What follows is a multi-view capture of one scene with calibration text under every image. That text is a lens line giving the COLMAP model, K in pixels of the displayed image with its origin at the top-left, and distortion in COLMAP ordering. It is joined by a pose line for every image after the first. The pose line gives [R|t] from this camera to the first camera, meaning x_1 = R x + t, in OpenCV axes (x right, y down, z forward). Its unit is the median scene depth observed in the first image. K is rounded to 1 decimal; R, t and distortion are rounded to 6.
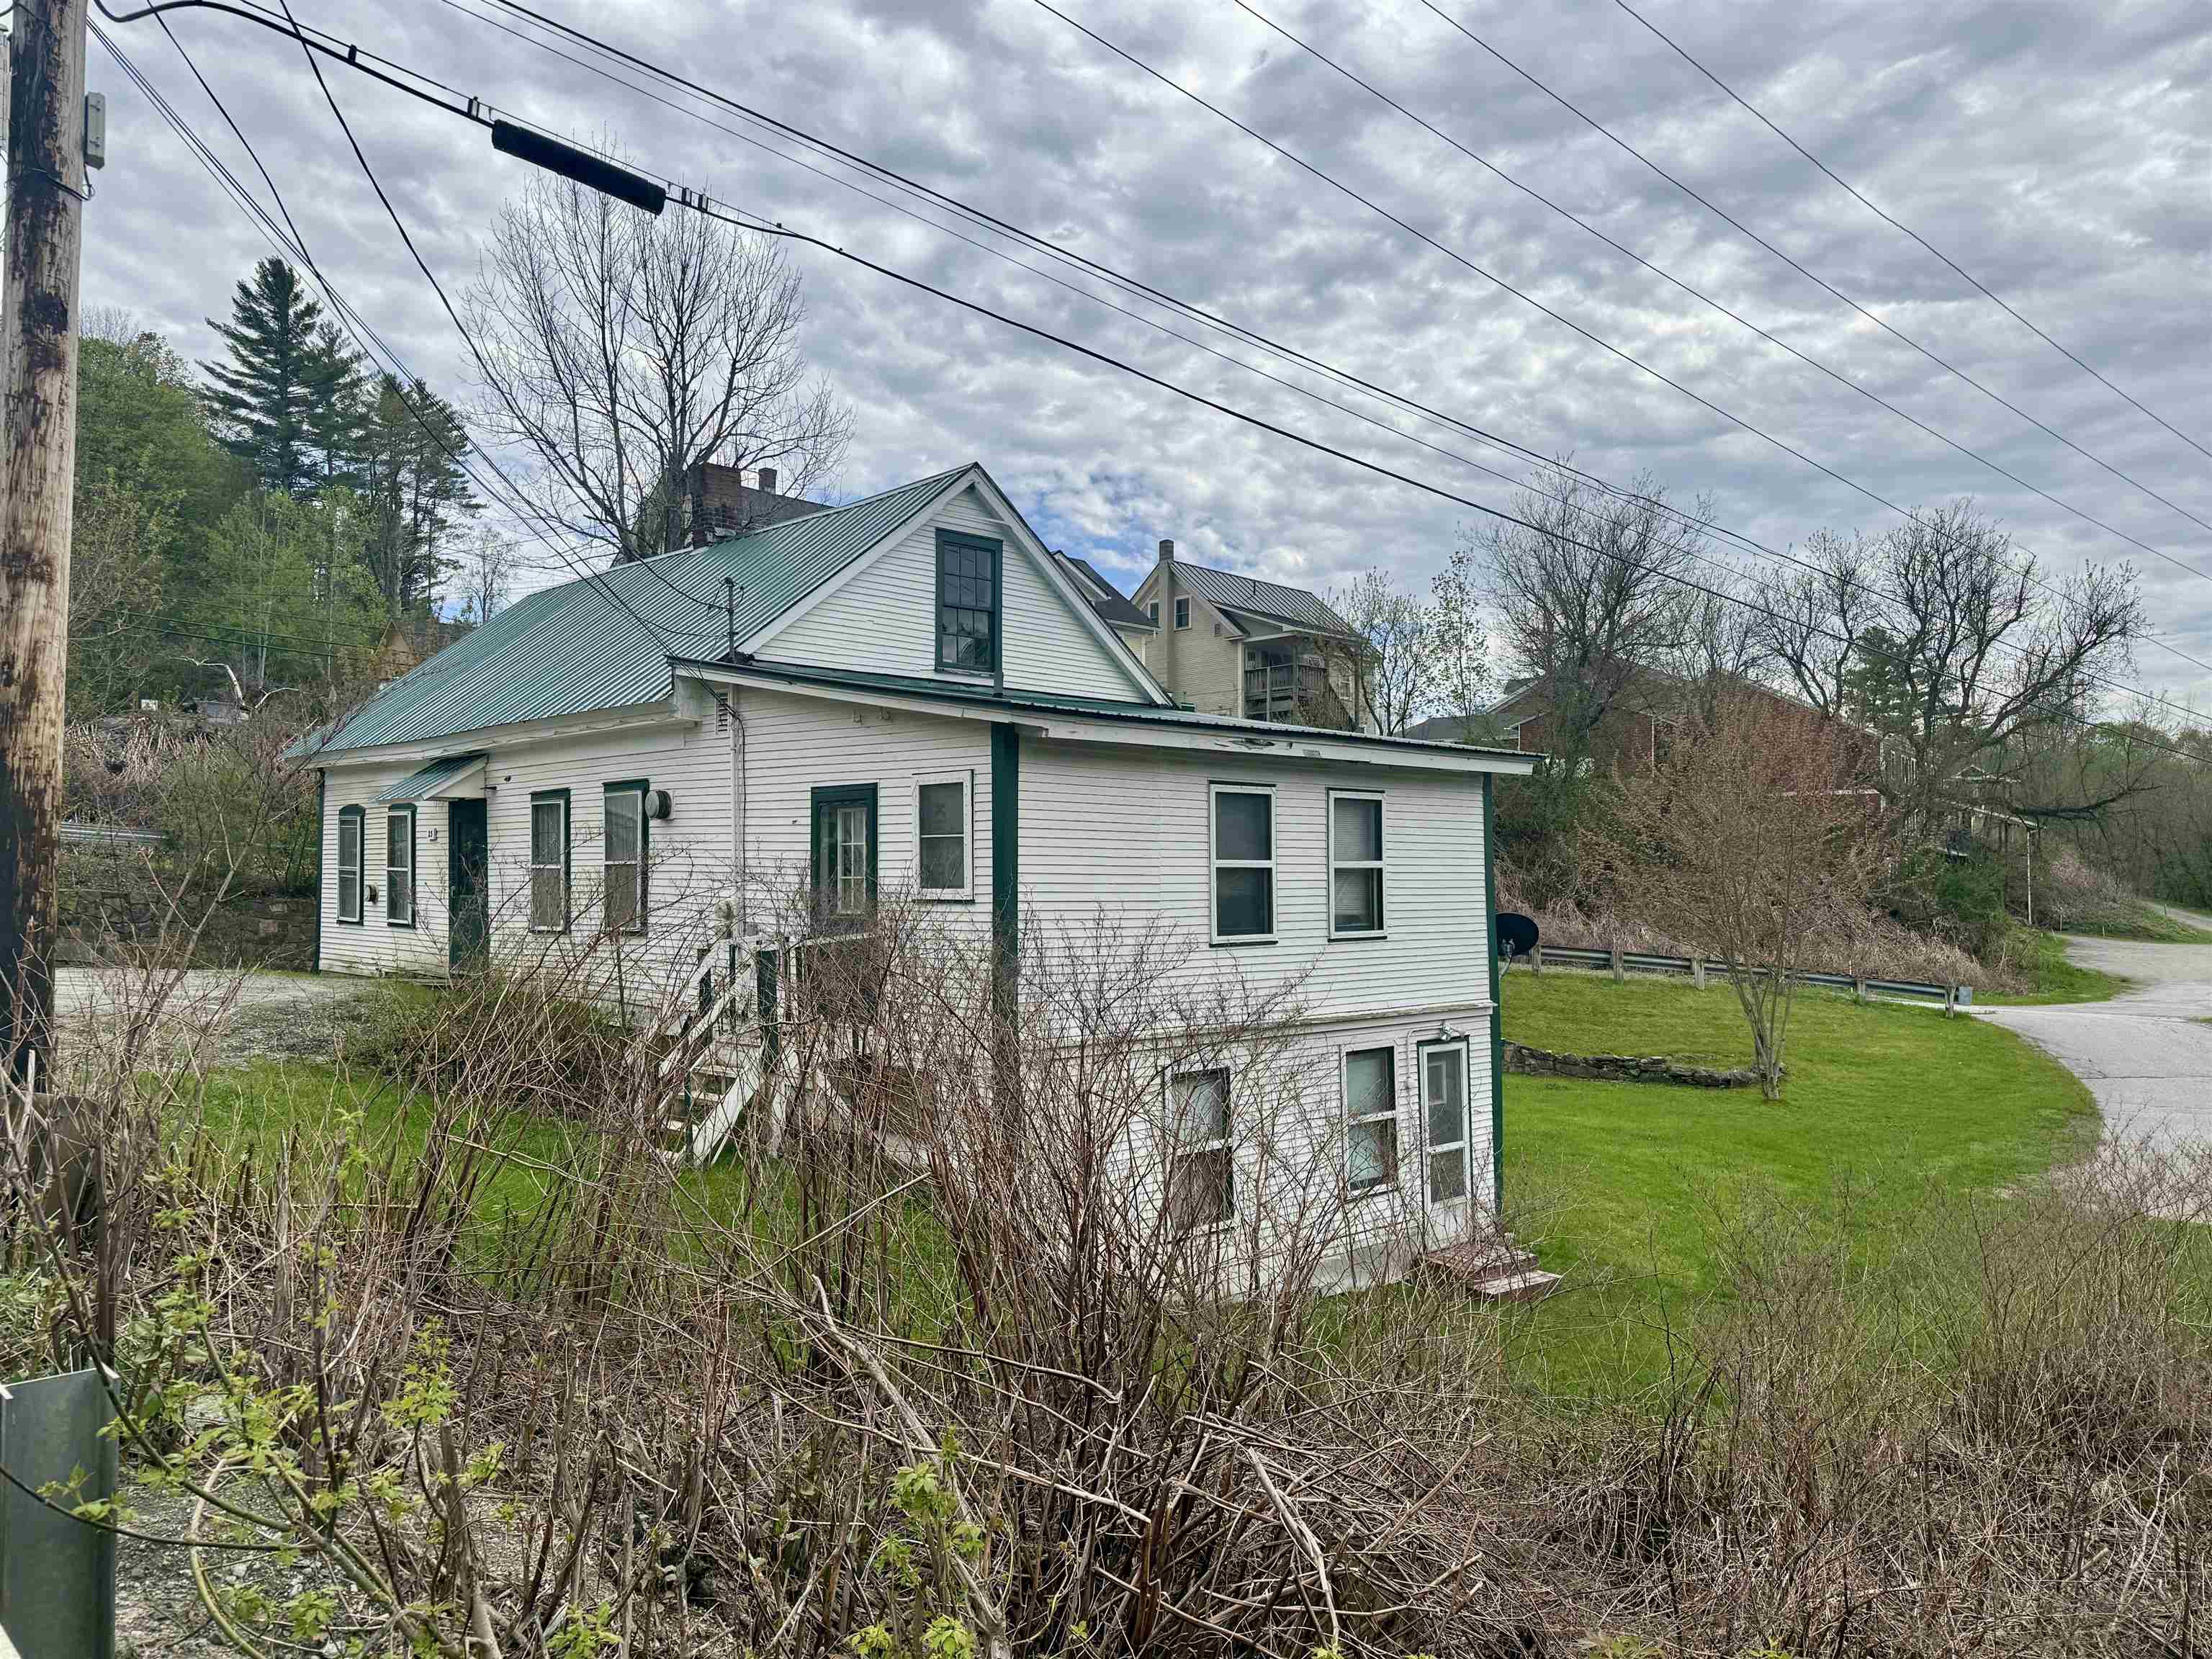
lens RADIAL K [[1597.8, 0, 1061.0], [0, 1597.8, 919.4], [0, 0, 1]] dist [0.055193, -0.013607]
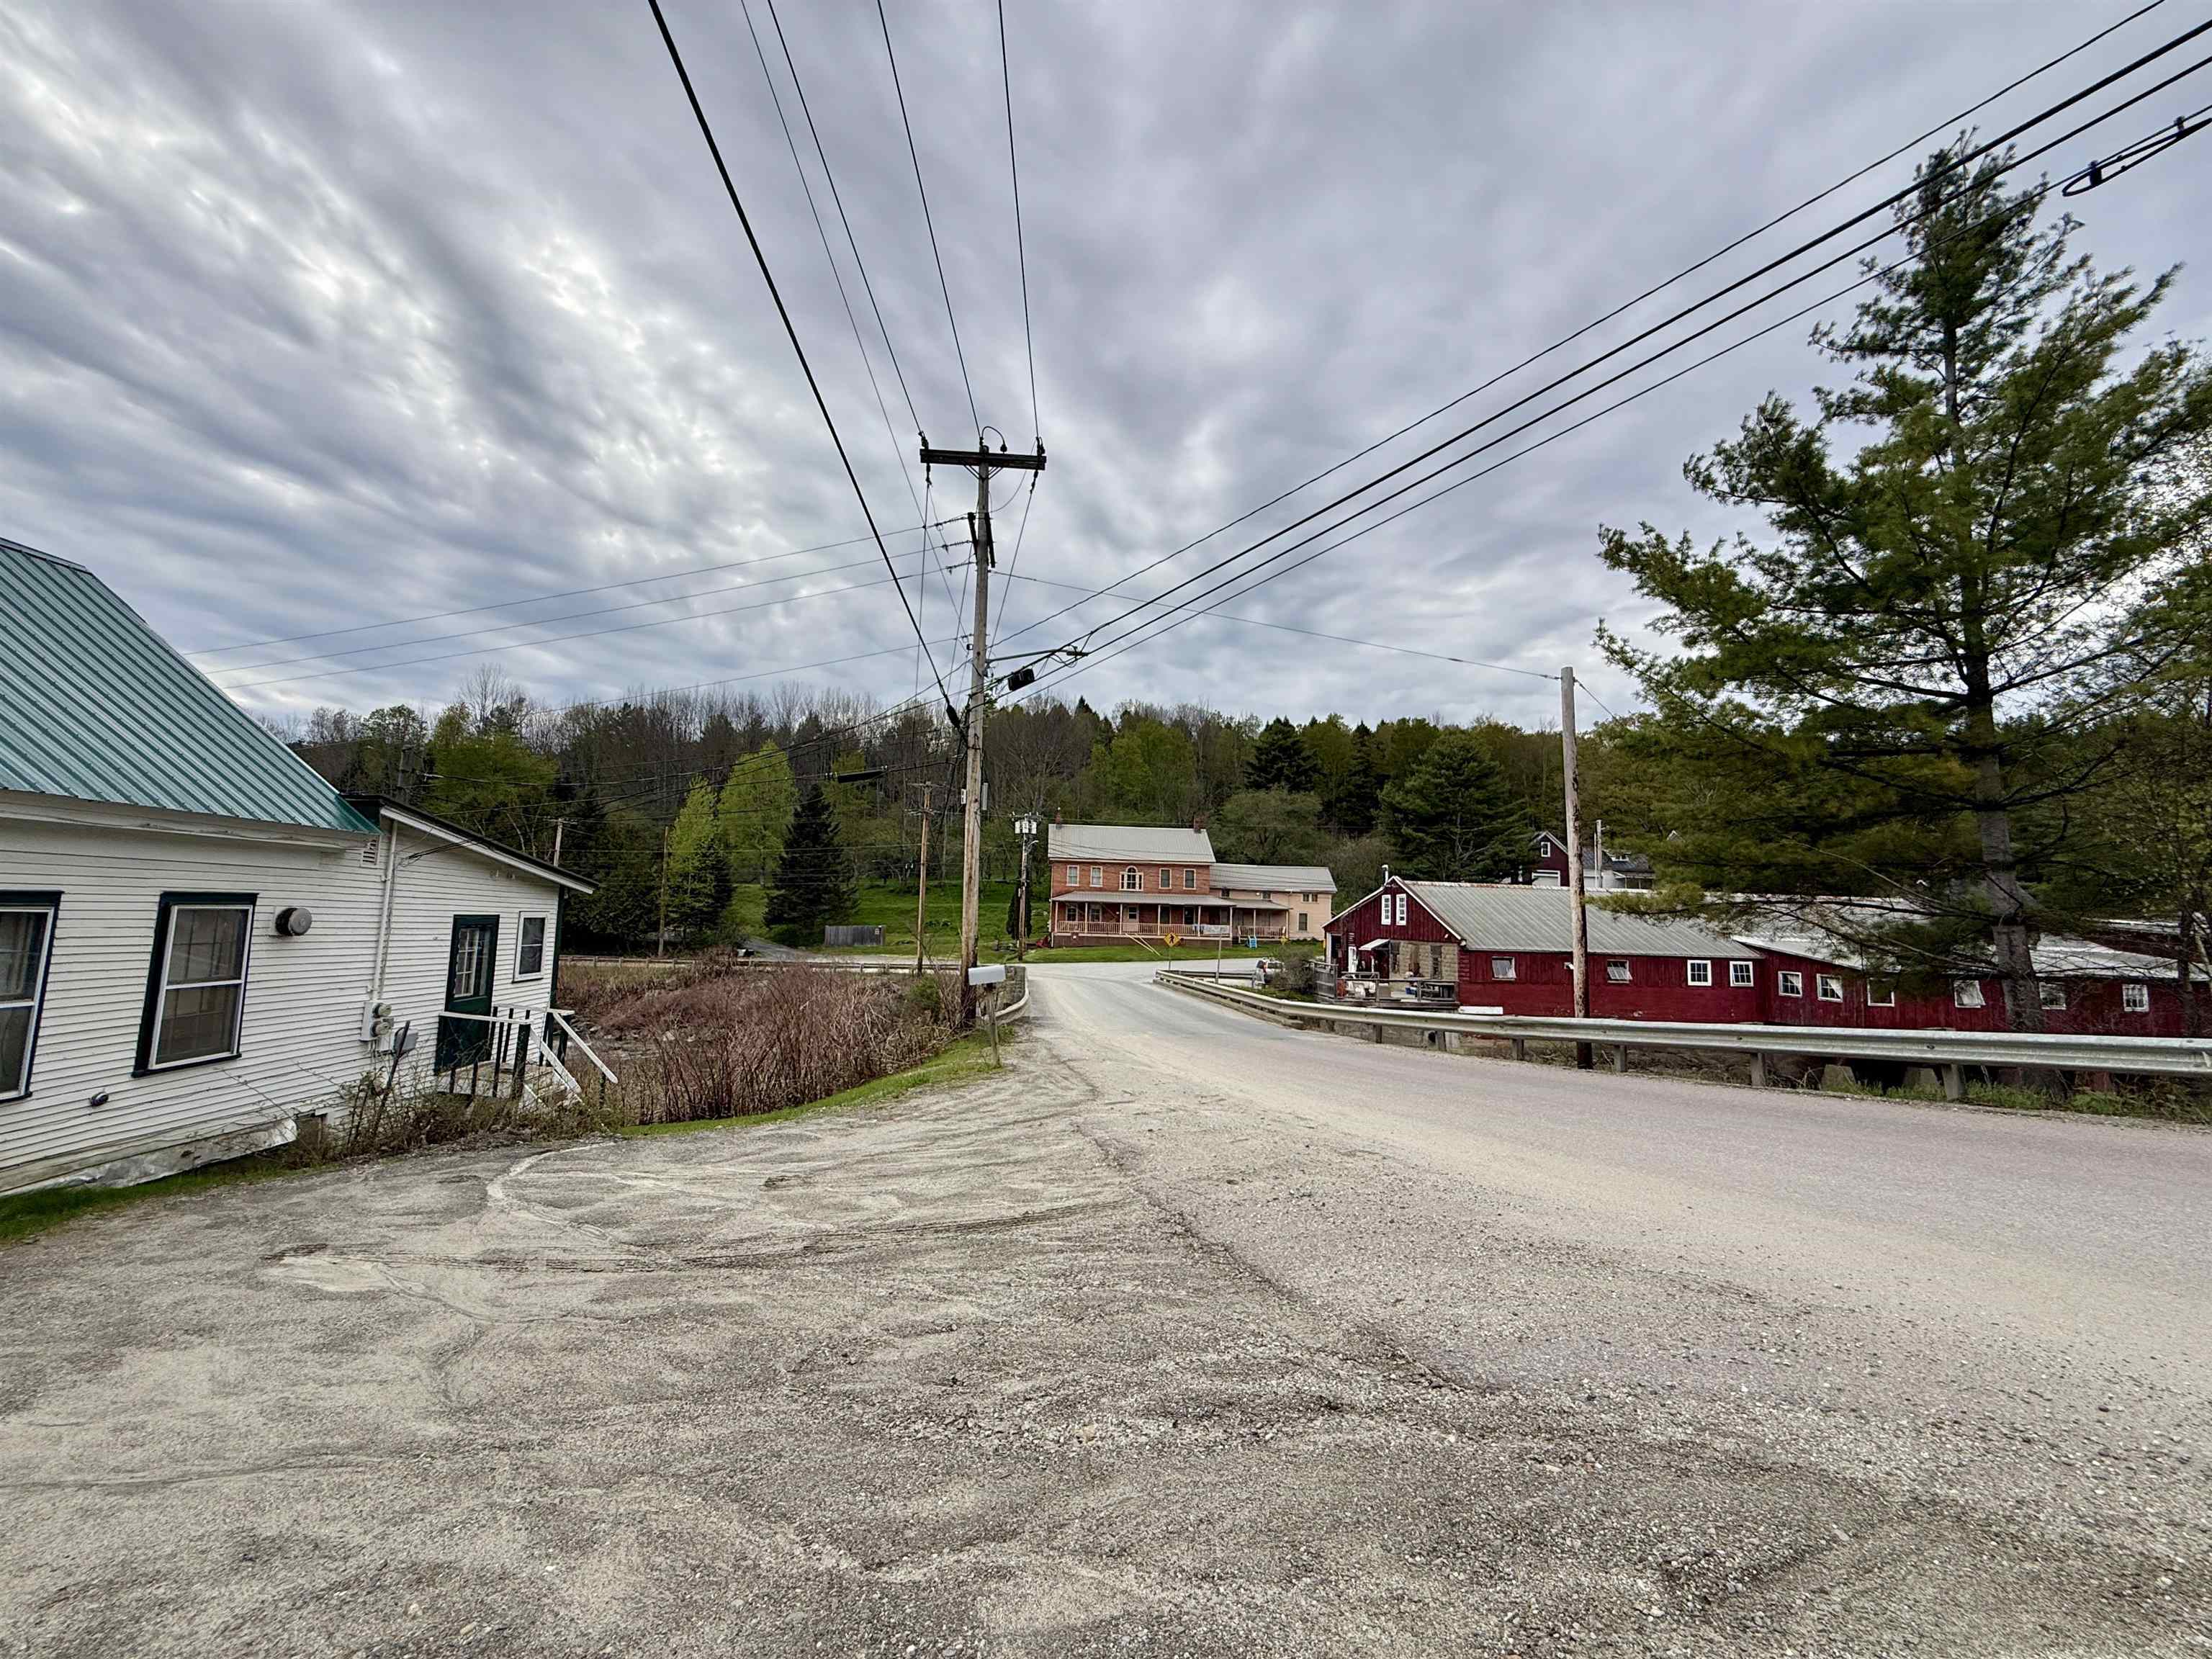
lens RADIAL K [[877.3, 0, 1106.4], [0, 877.3, 842.5], [0, 0, 1]] dist [-0.002388, -0.000547]
pose [[-0.769068, 0.024814, 0.638686, -0.184801], [-0.020278, 0.997796, -0.063183, -0.017909], [-0.638846, -0.061544, -0.766869, 0.201610]]
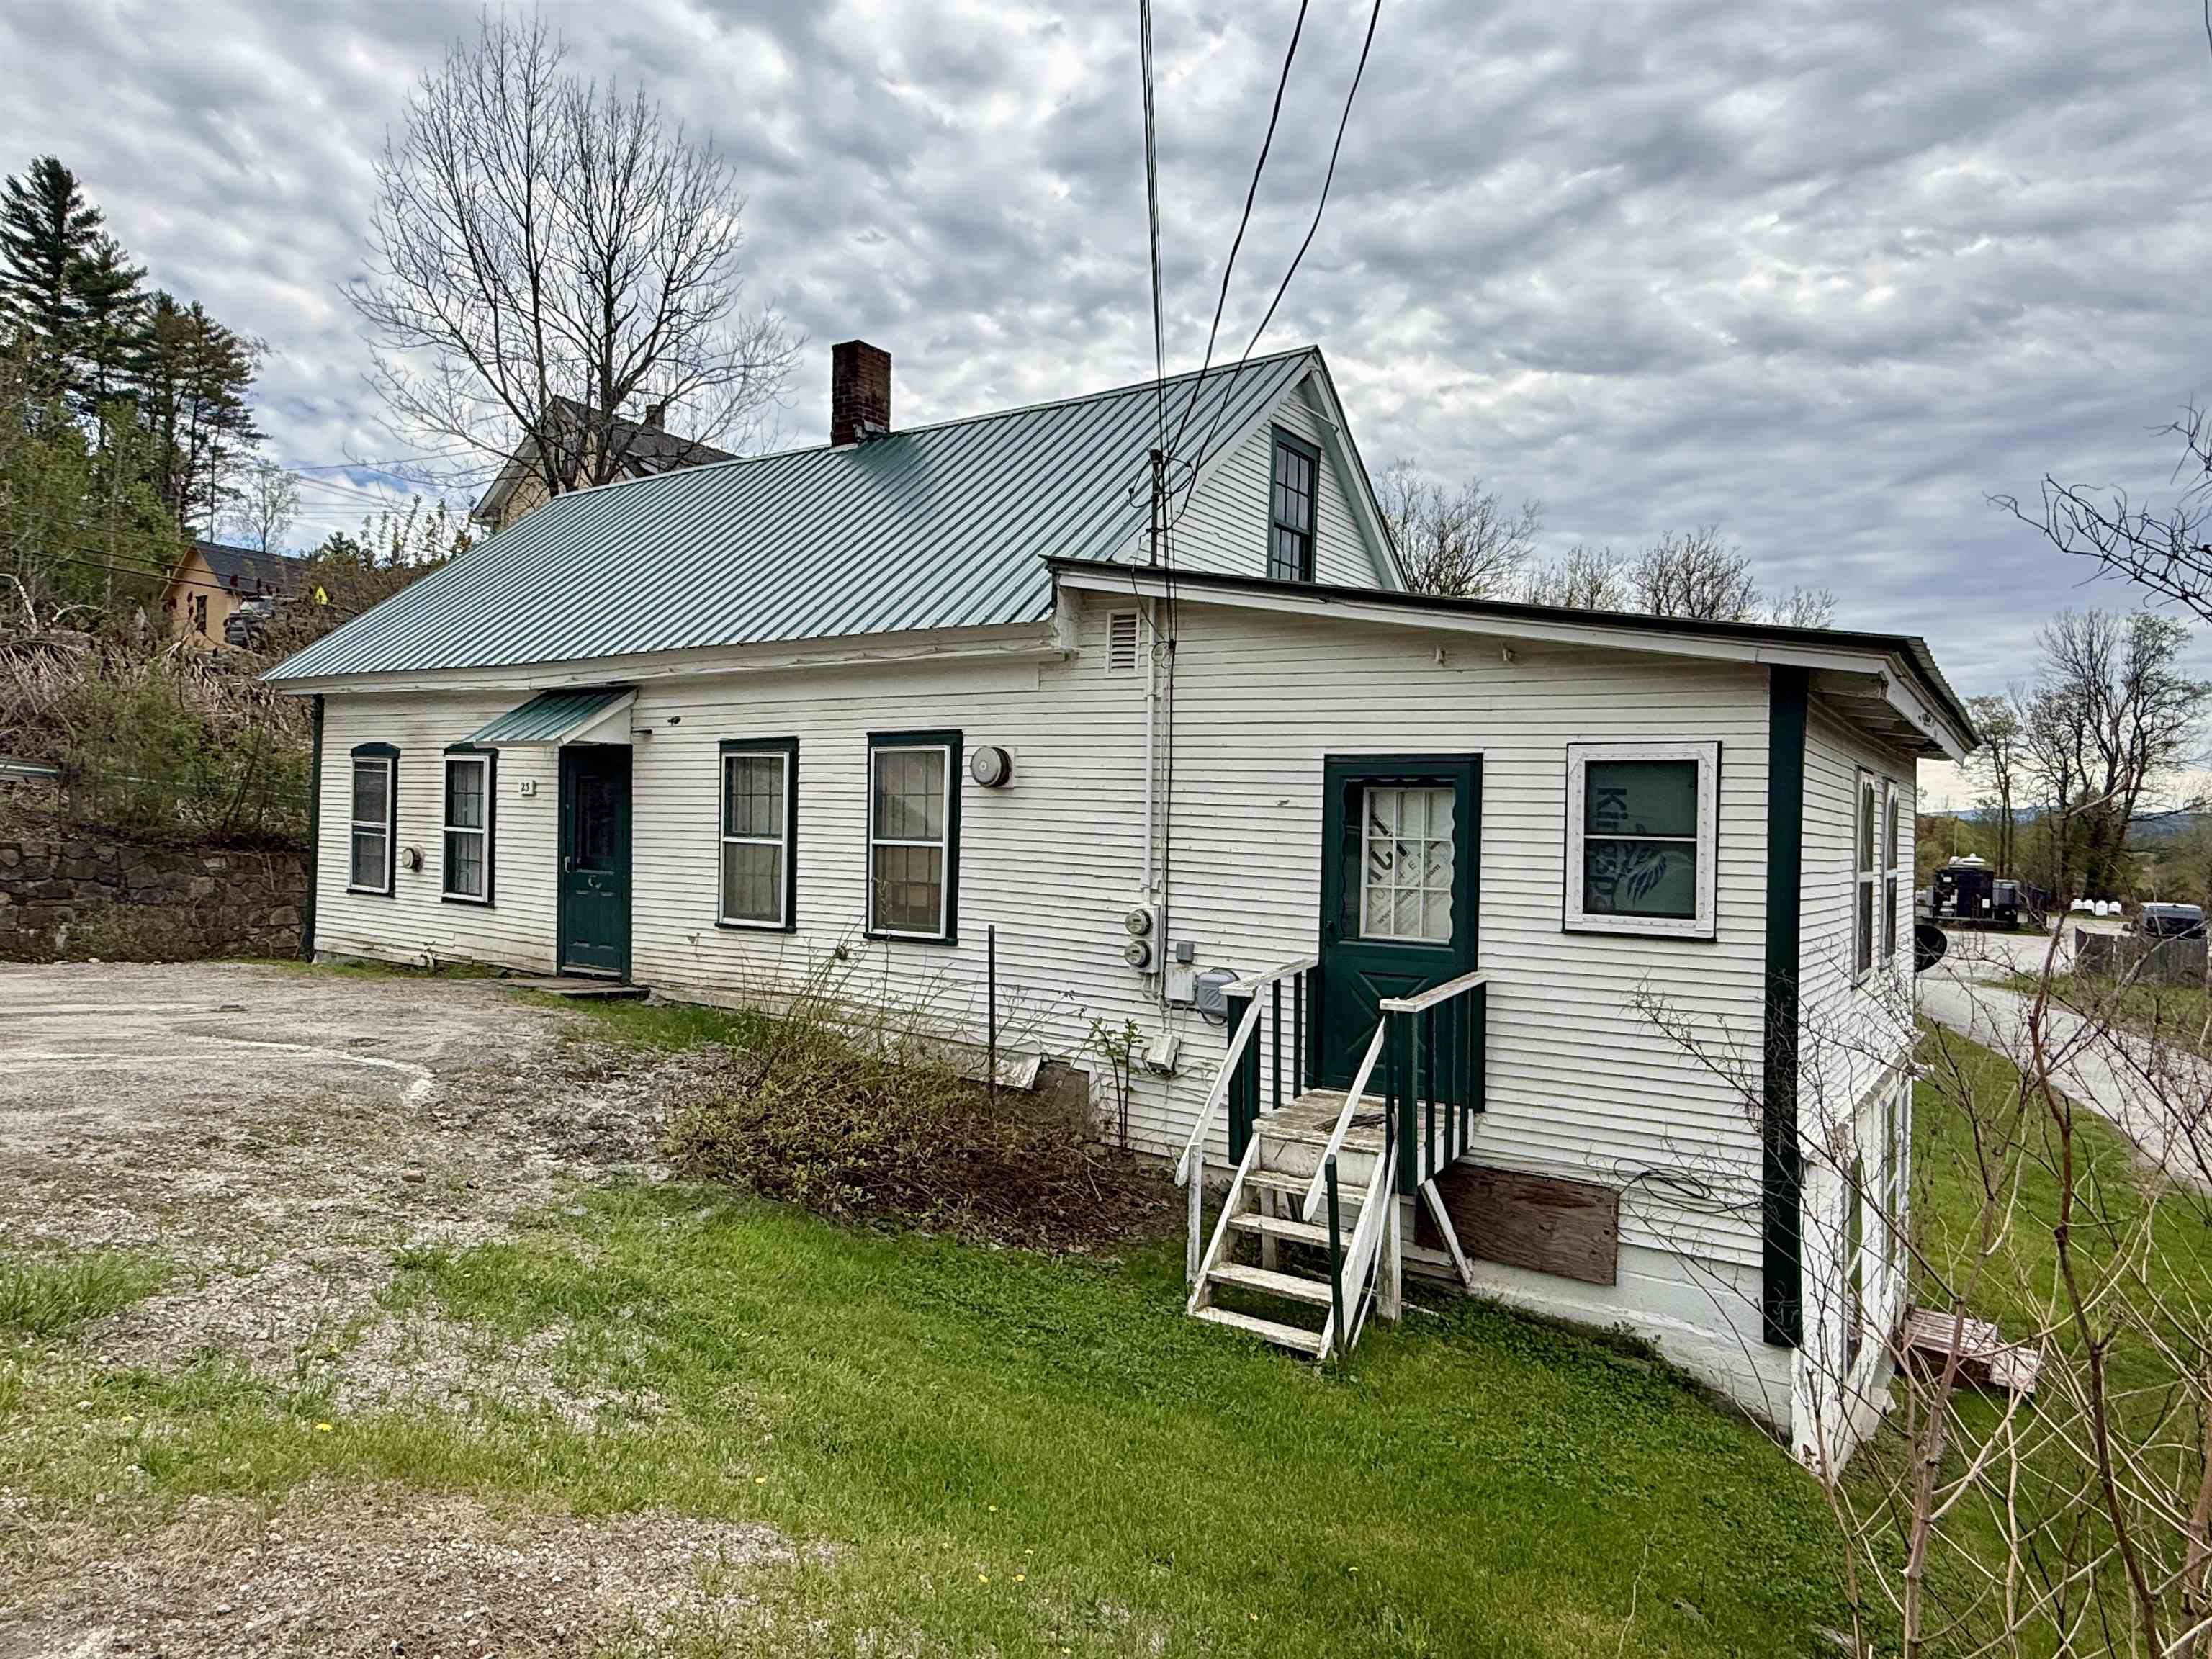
lens RADIAL K [[1354.2, 0, 1073.0], [0, 1354.2, 858.5], [0, 0, 1]] dist [0.010482, 0.010715]
pose [[0.978568, 0.017573, 0.205174, -0.062200], [-0.018749, 0.999817, 0.003792, -0.006157], [-0.205070, -0.007557, 0.978718, 0.072948]]
